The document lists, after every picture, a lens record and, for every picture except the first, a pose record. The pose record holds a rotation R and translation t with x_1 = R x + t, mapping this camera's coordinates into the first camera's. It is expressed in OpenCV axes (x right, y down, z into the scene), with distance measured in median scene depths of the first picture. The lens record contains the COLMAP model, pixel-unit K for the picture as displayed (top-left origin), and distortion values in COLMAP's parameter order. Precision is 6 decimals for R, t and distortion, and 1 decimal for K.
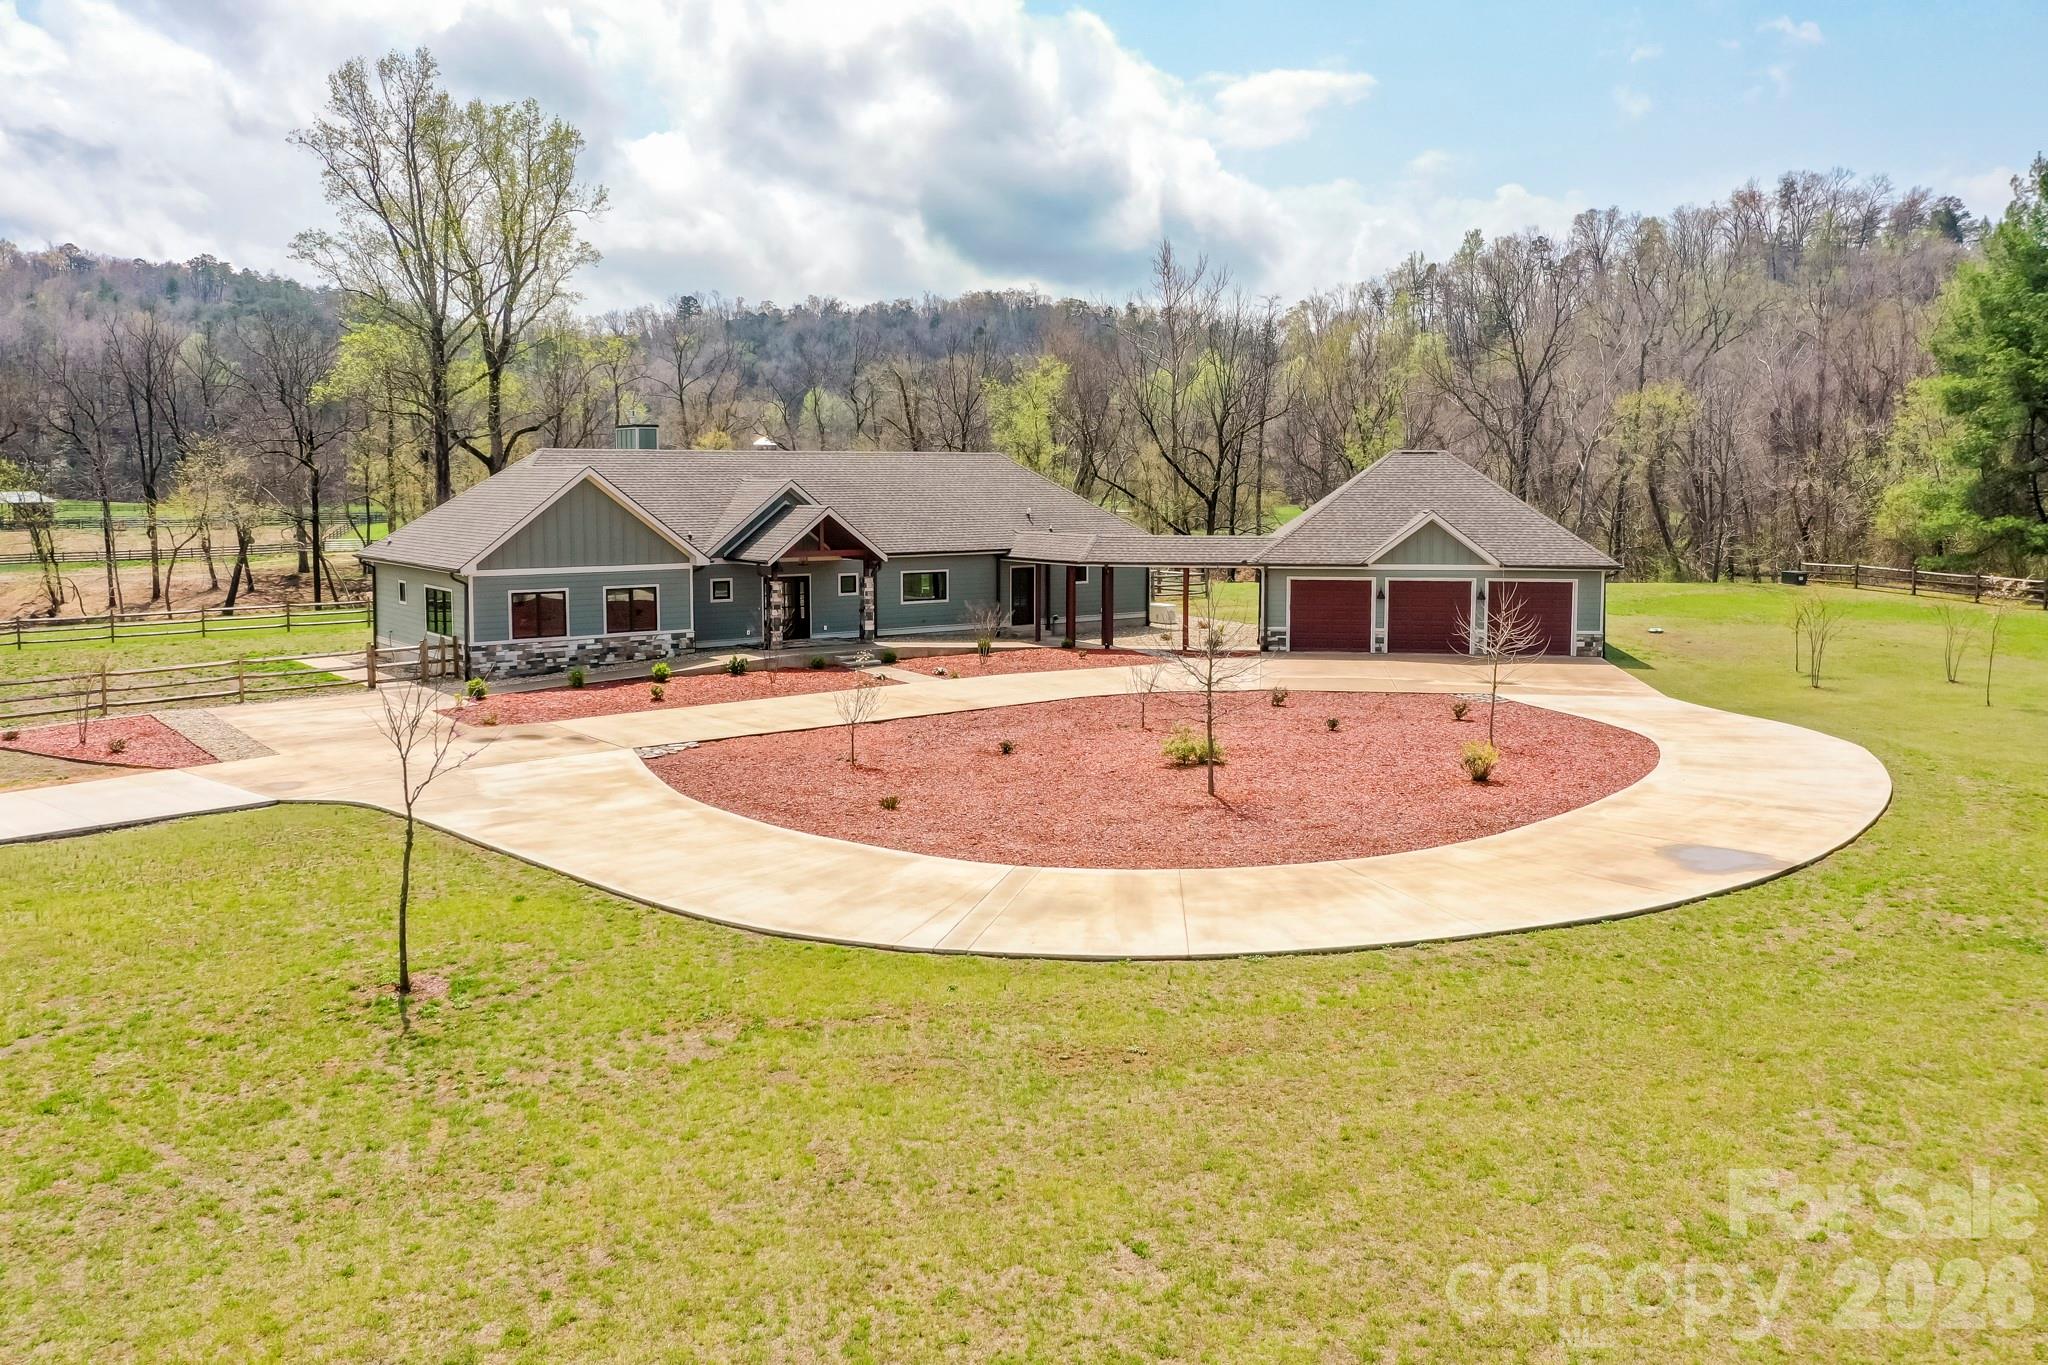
lens RADIAL K [[1628.8, 0, 1006.9], [0, 1628.8, 678.3], [0, 0, 1]] dist [0.019380, -0.001486]
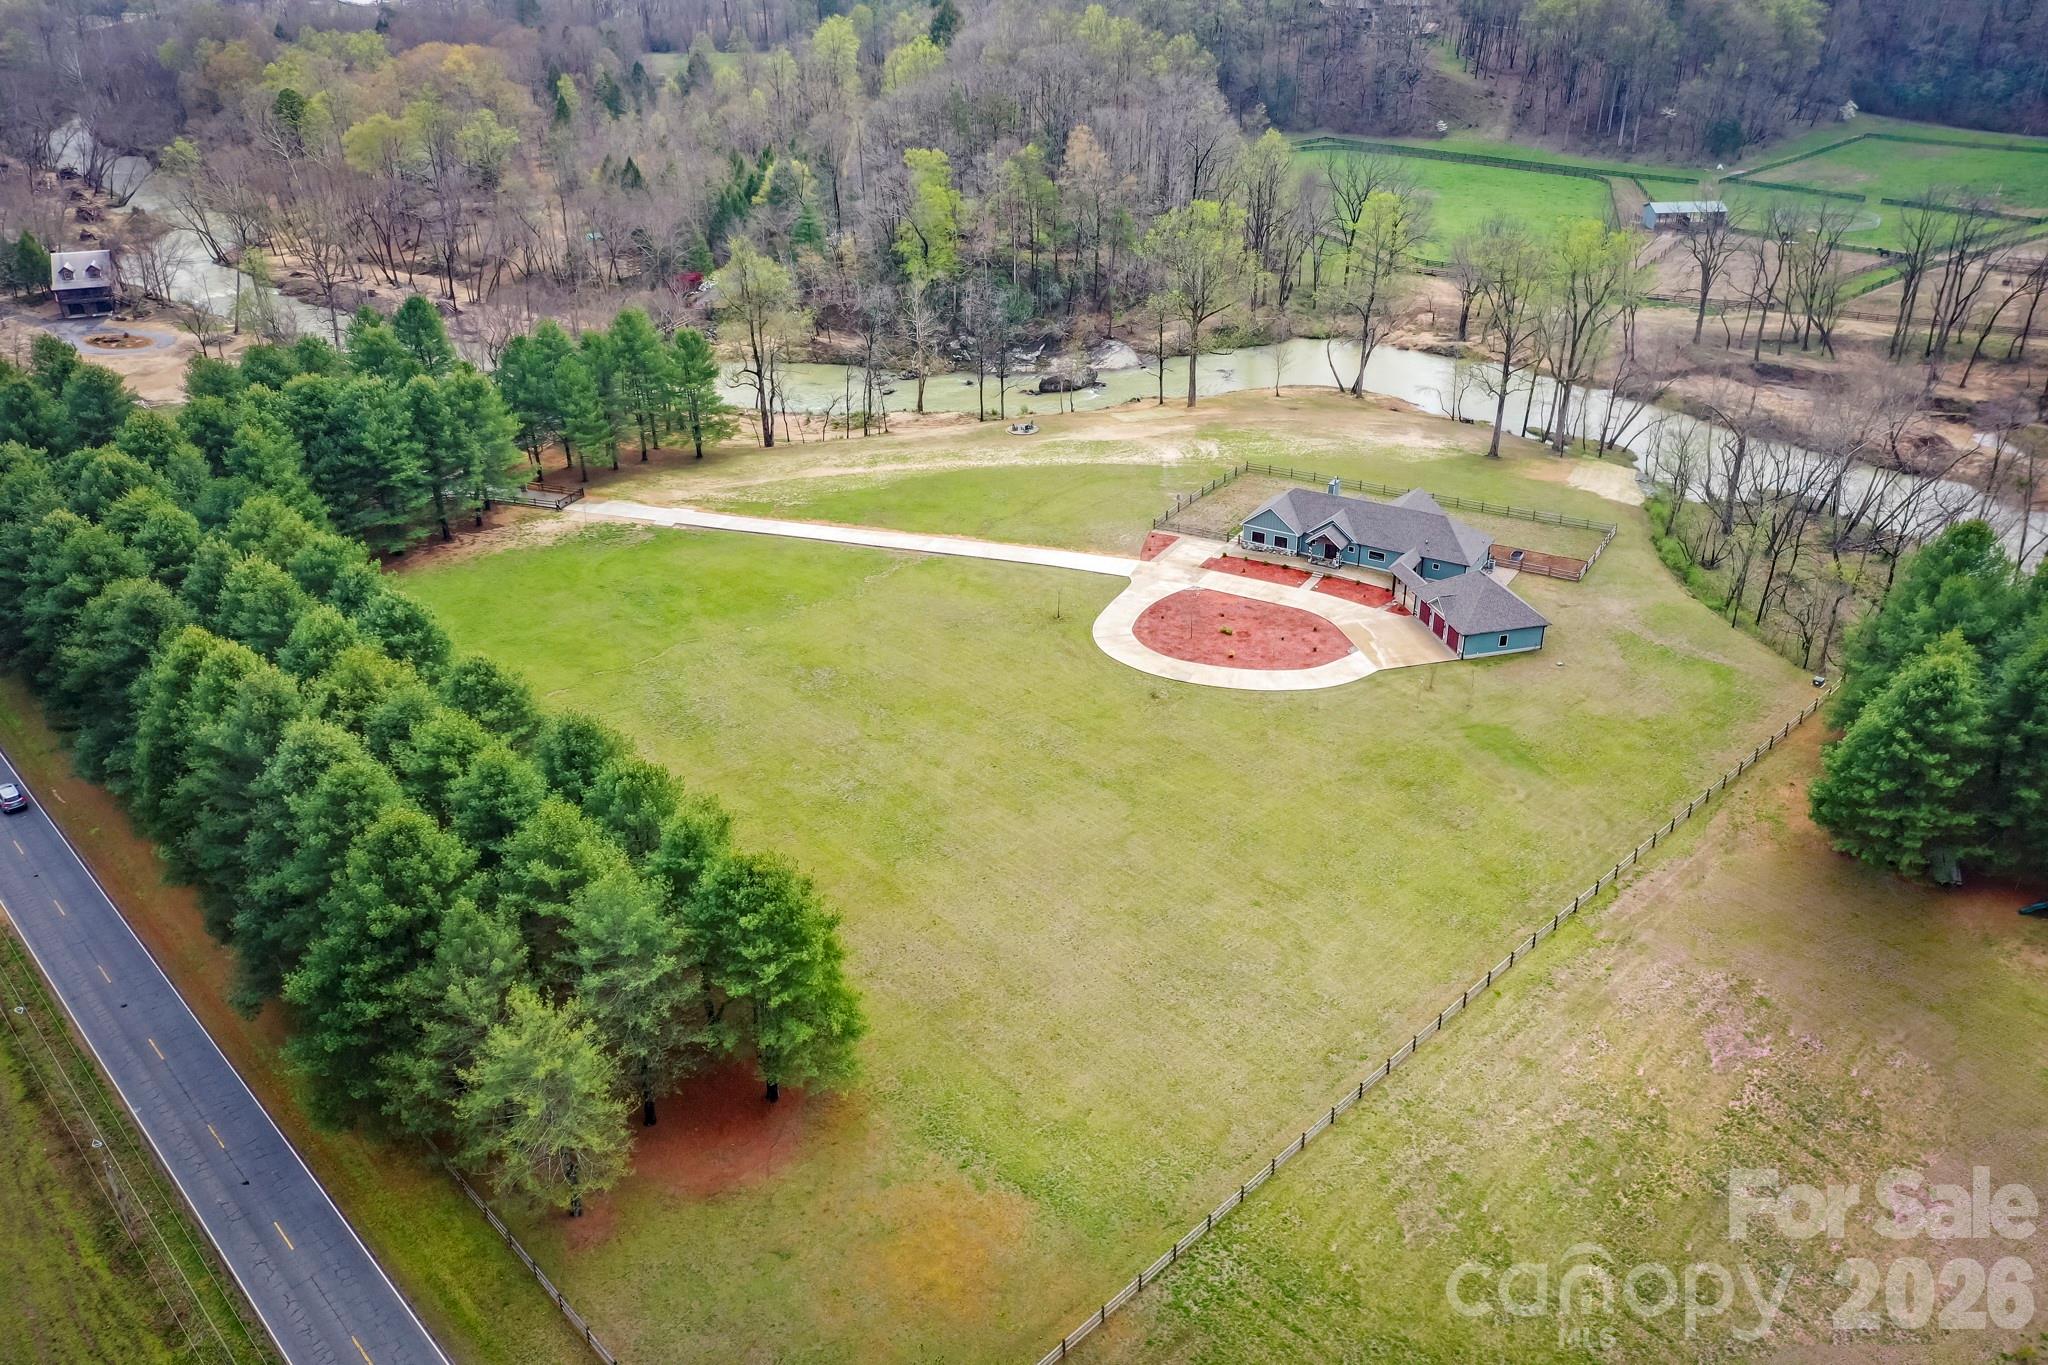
lens RADIAL K [[1628.8, 0, 1022.4], [0, 1628.8, 676.8], [0, 0, 1]] dist [0.019380, -0.001486]
pose [[0.361873, 0.423842, -0.830305, 2.674361], [-0.093204, 0.902654, 0.420153, -1.220083], [0.927556, -0.074655, 0.366150, -0.933357]]
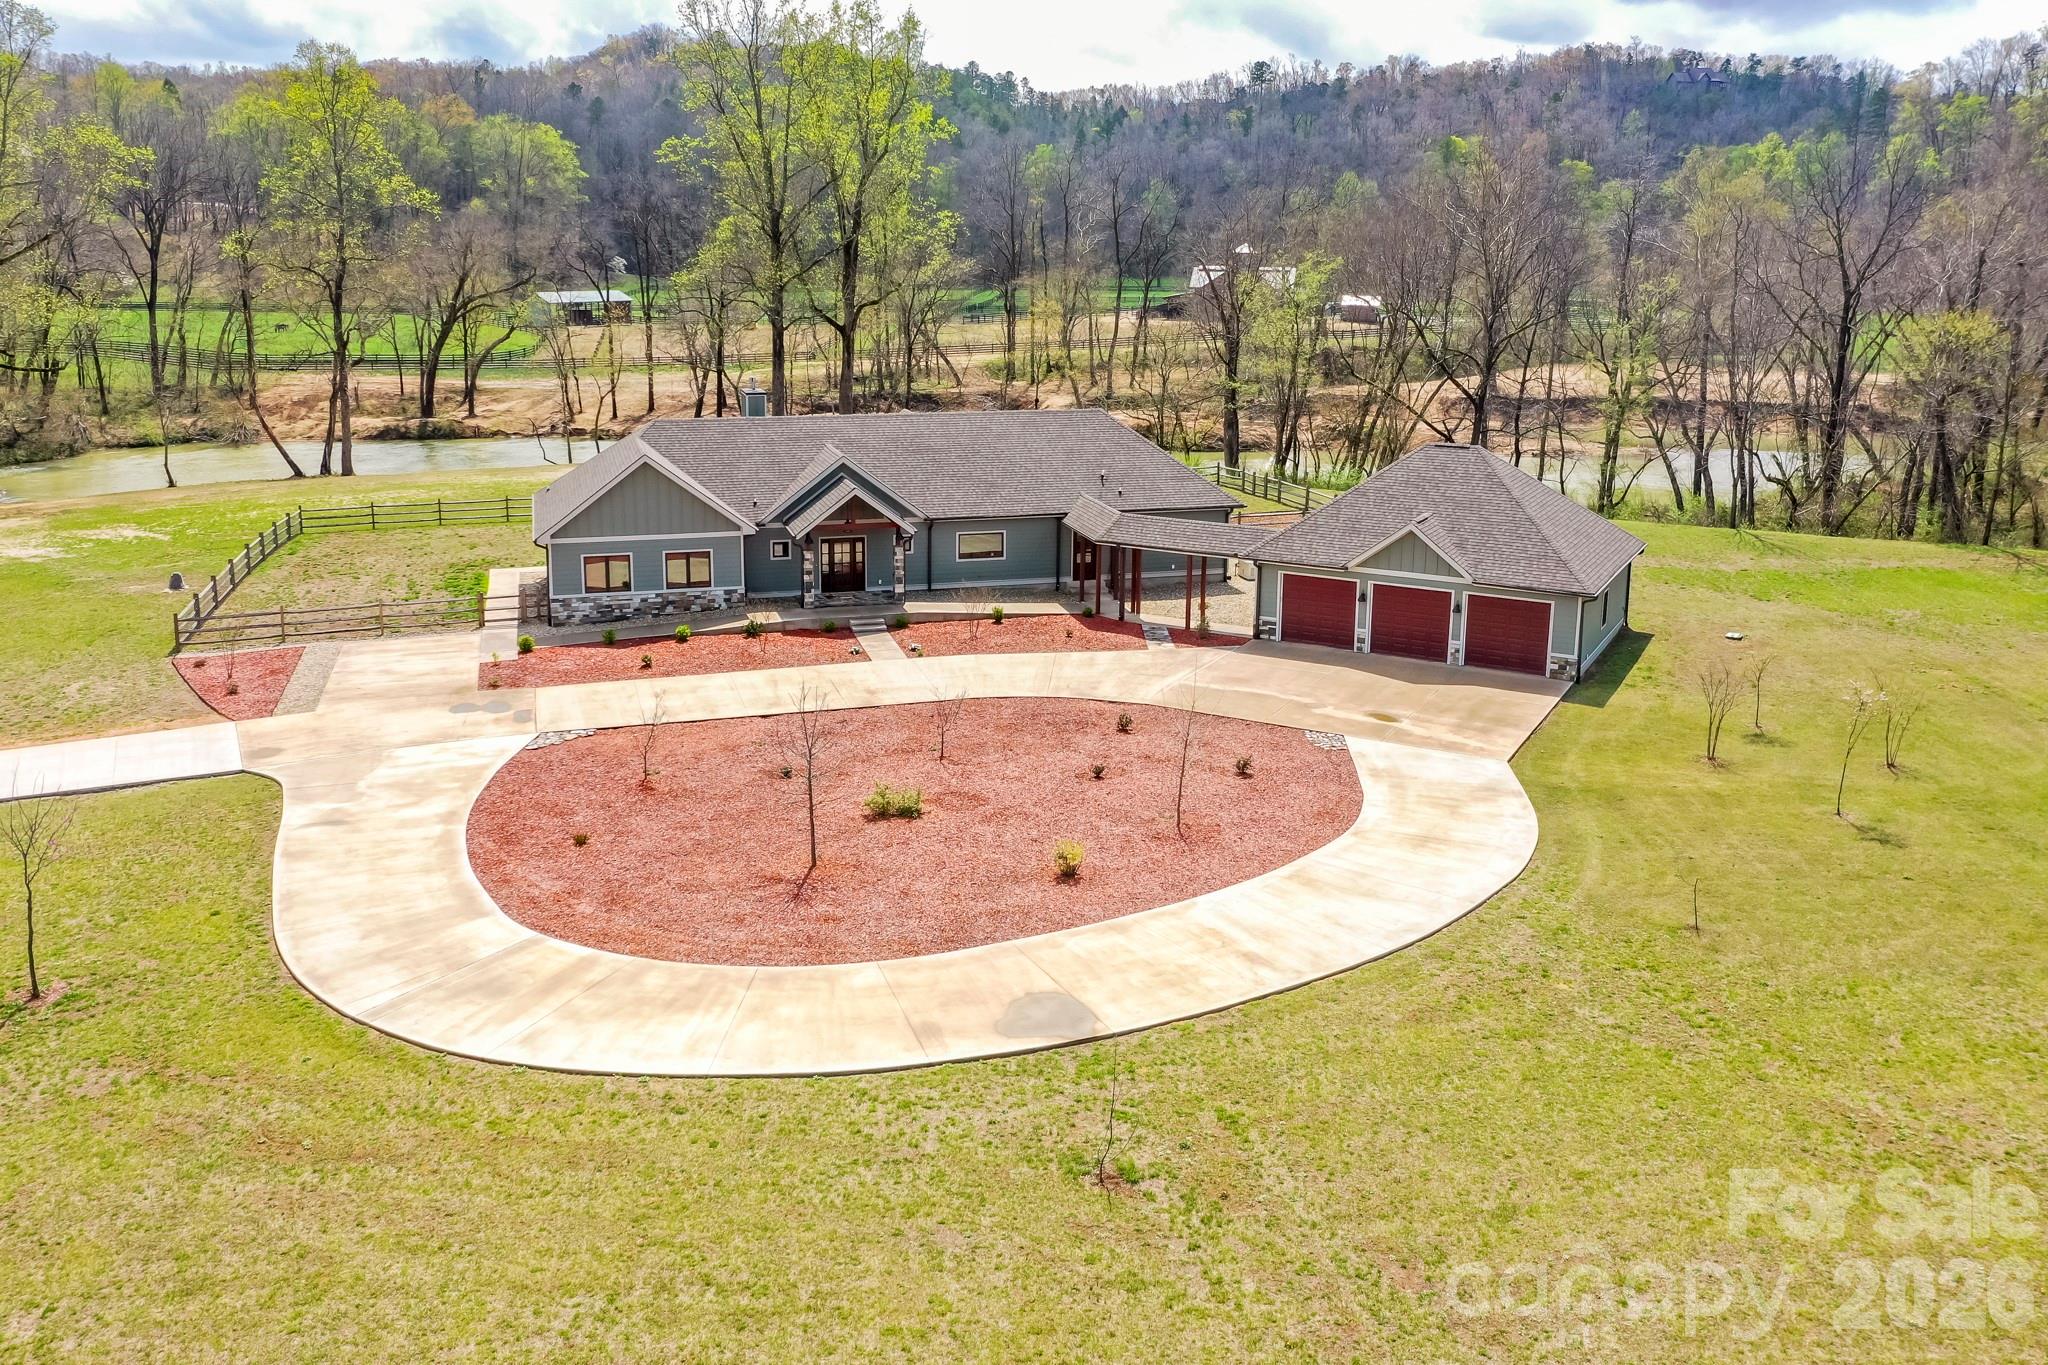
lens RADIAL K [[1628.8, 0, 1014.7], [0, 1628.8, 626.7], [0, 0, 1]] dist [0.019380, -0.001486]
pose [[0.931915, 0.094079, -0.350263, 0.390139], [-0.050822, 0.990116, 0.130722, -0.157726], [0.359099, -0.104021, 0.927484, -0.035966]]
